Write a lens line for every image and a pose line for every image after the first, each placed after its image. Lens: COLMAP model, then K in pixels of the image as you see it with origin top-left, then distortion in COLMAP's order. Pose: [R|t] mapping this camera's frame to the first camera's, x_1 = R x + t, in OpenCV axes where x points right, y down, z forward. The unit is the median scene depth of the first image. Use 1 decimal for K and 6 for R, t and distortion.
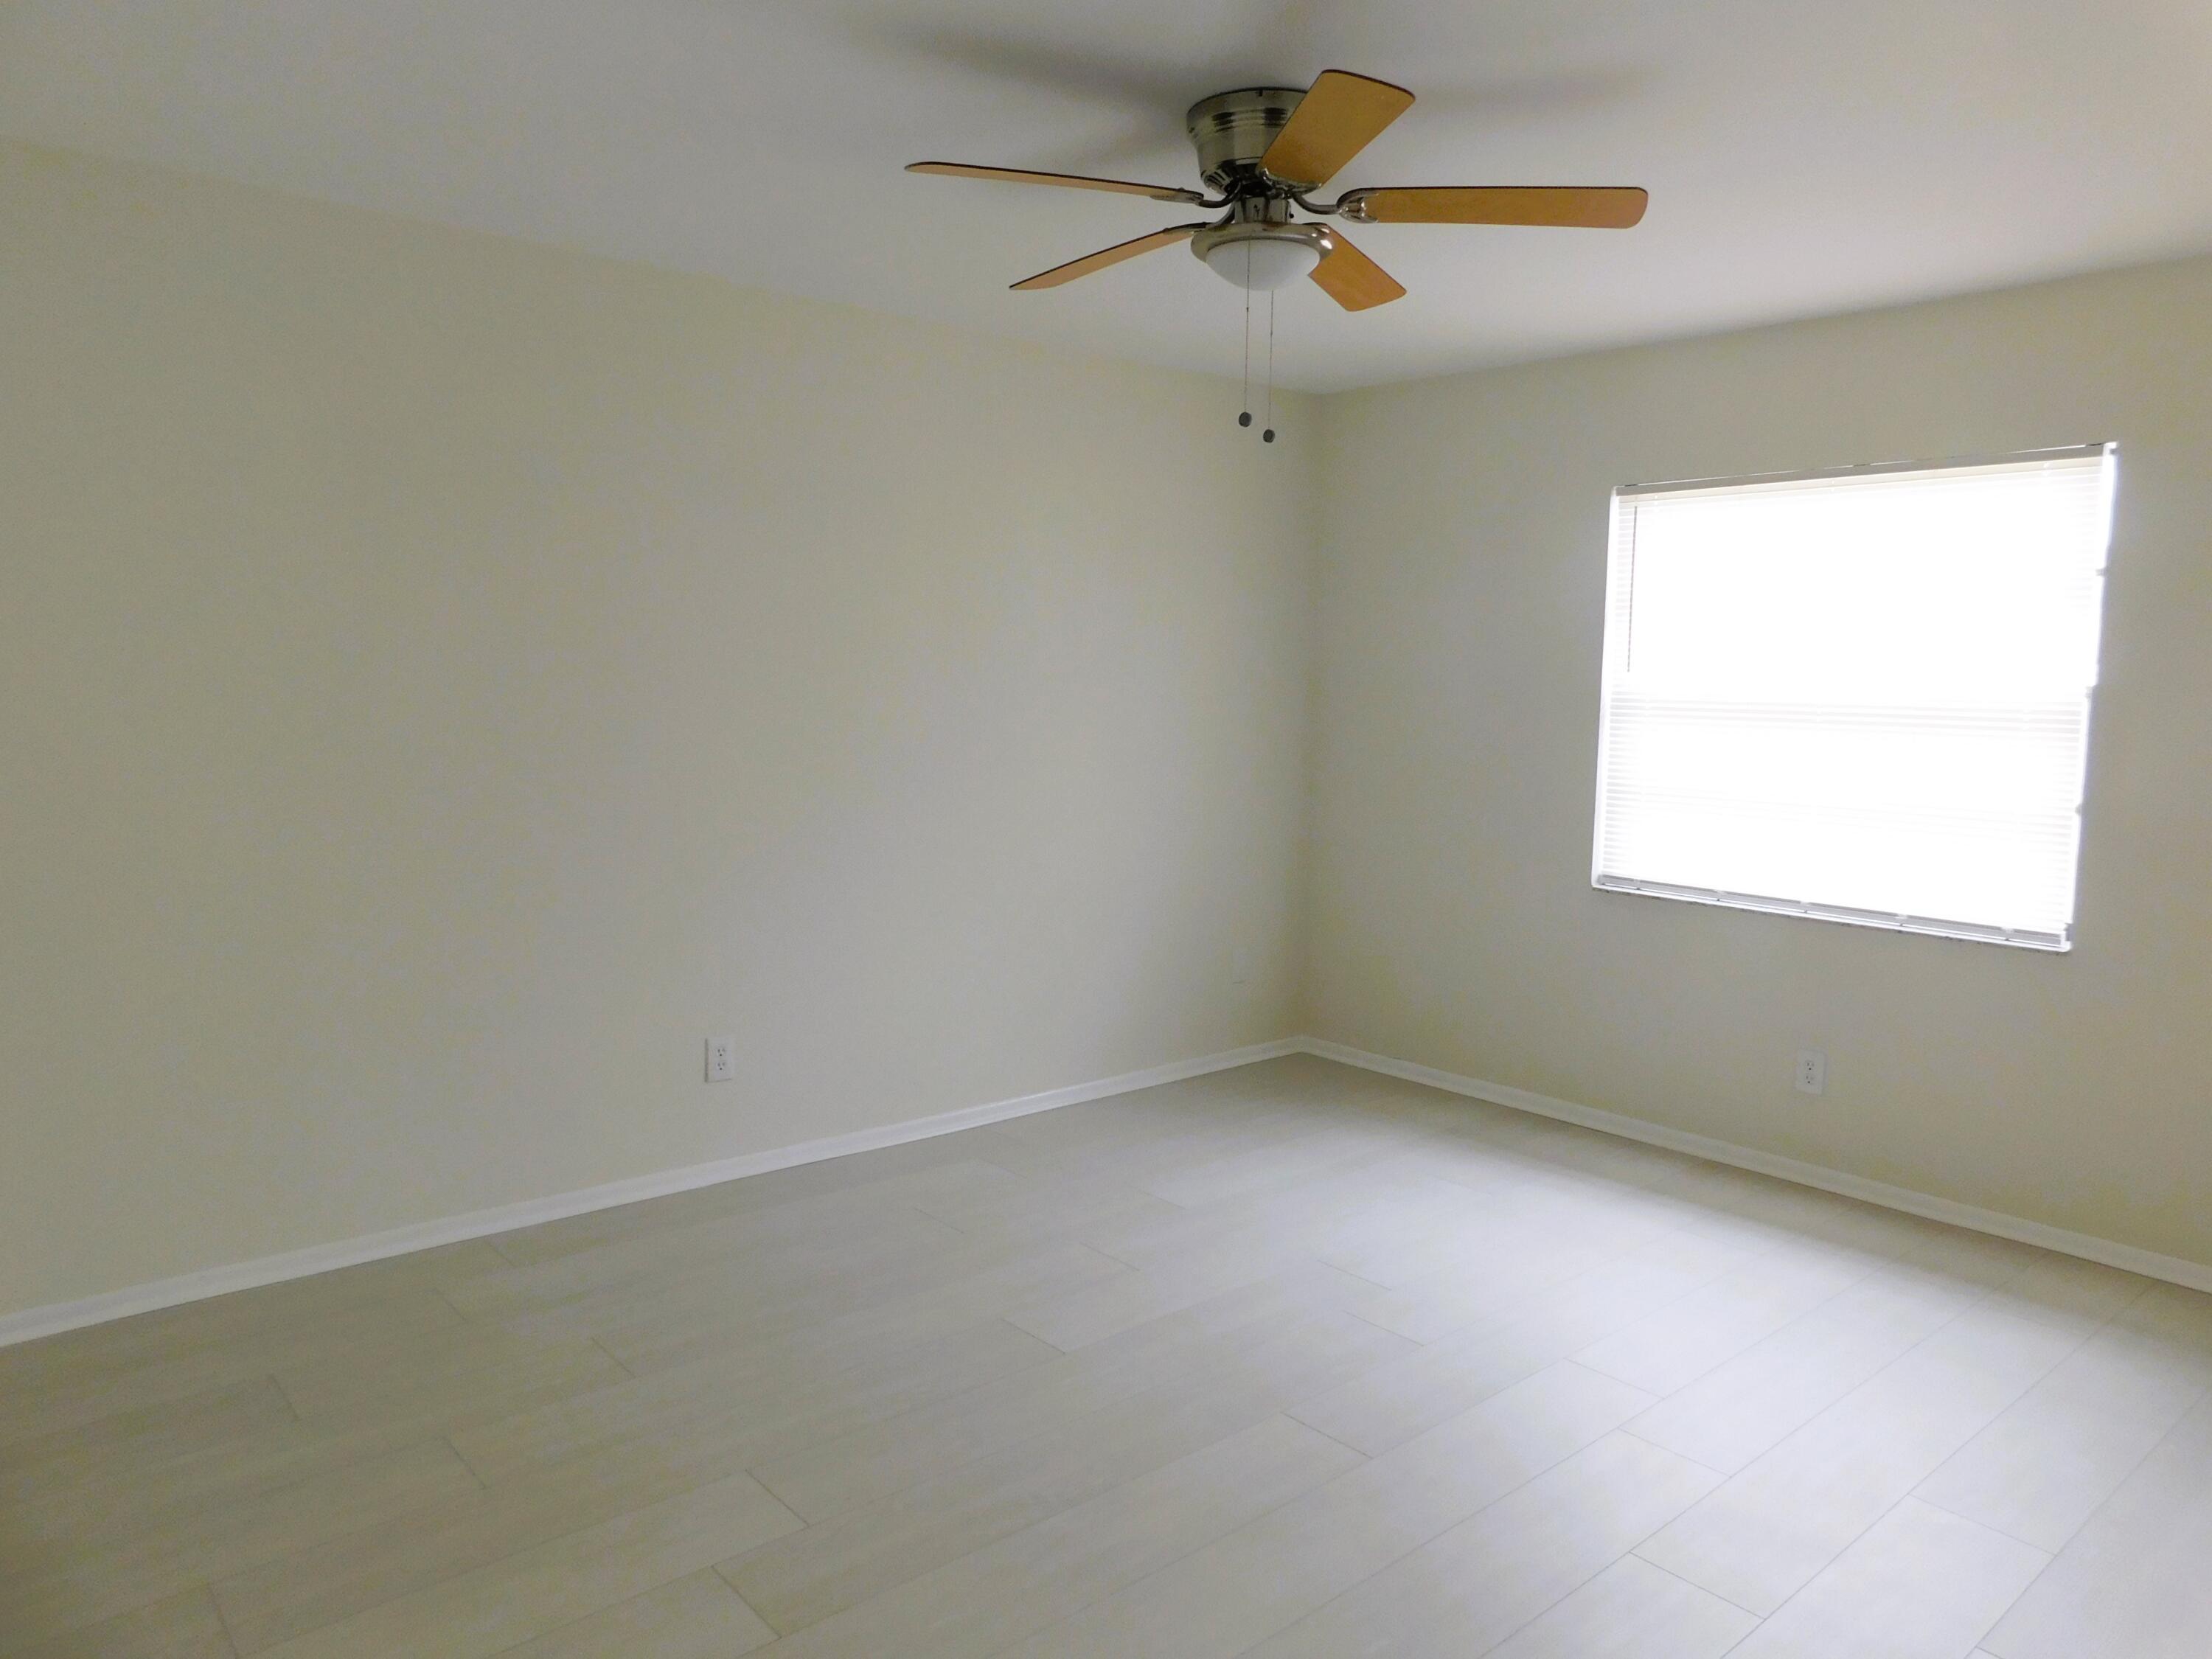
lens RADIAL K [[1483.1, 0, 1106.0], [0, 1483.1, 829.5], [0, 0, 1]] dist [-0.001943, 0.005172]
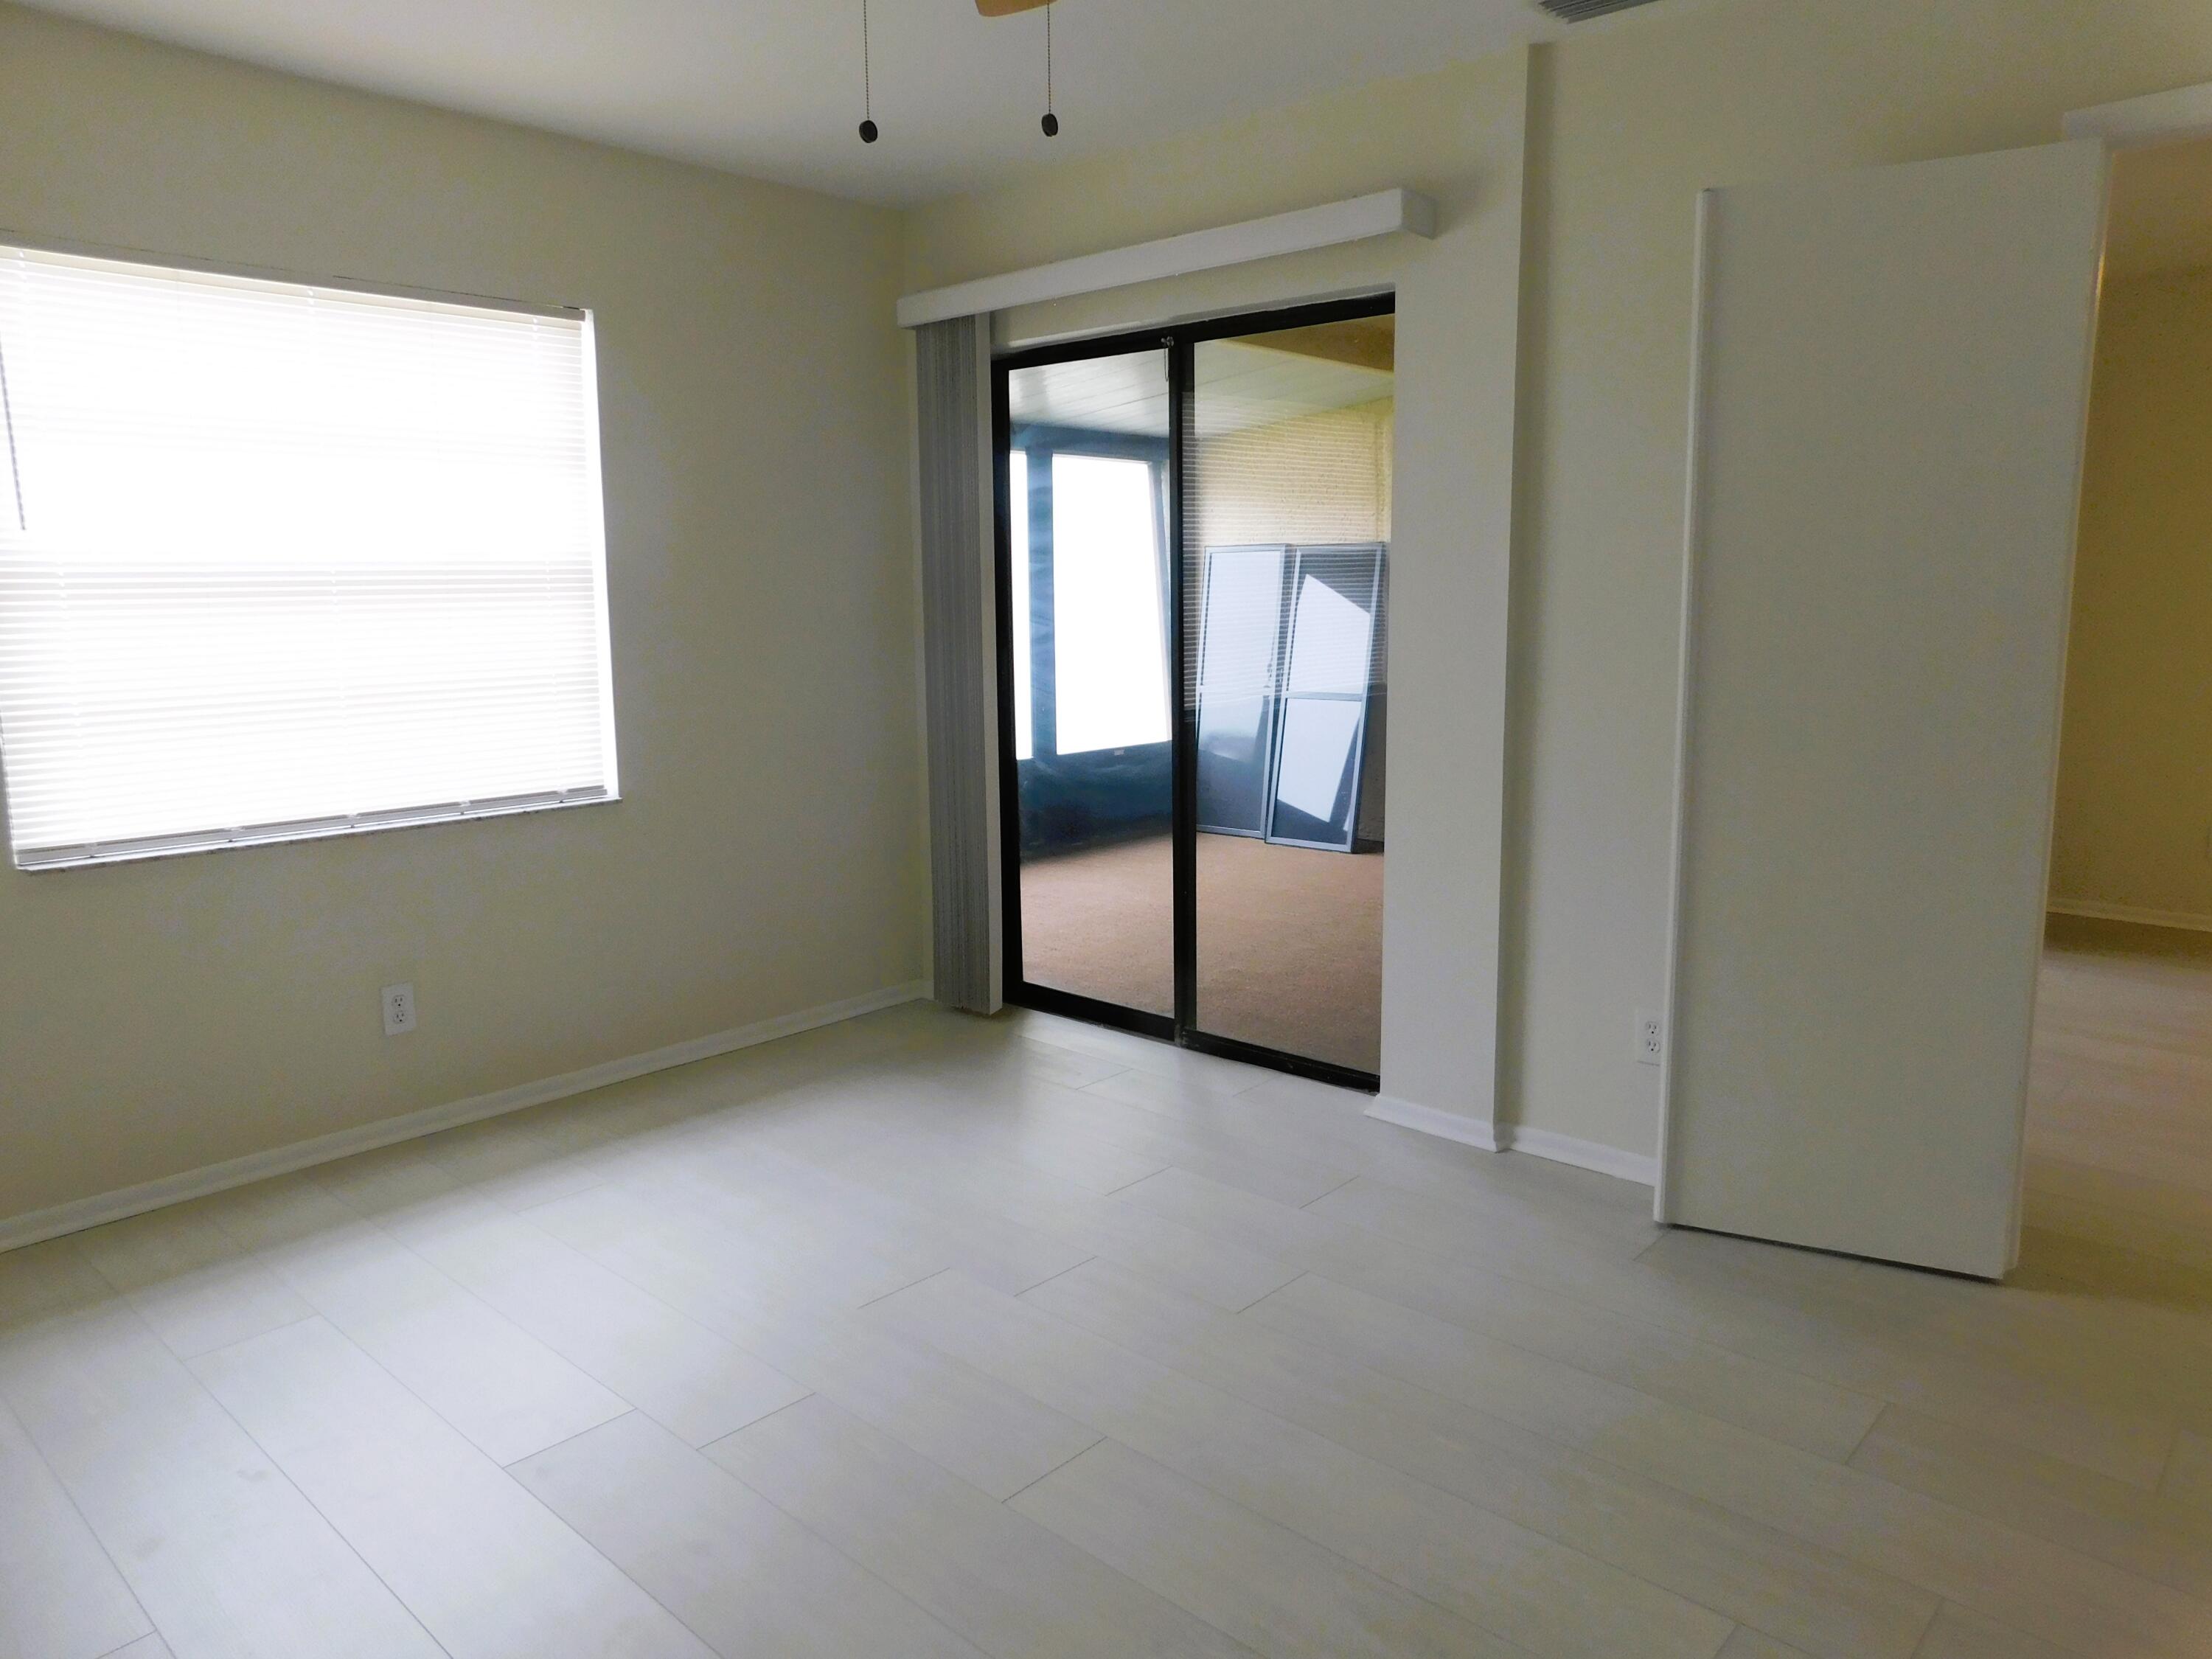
lens RADIAL K [[1483.1, 0, 1106.0], [0, 1483.1, 829.5], [0, 0, 1]] dist [-0.001943, 0.005172]
pose [[-0.093366, -0.185657, 0.978169, -0.404686], [0.111195, 0.974370, 0.195550, -0.062182], [-0.989403, 0.127025, -0.070329, 0.694731]]
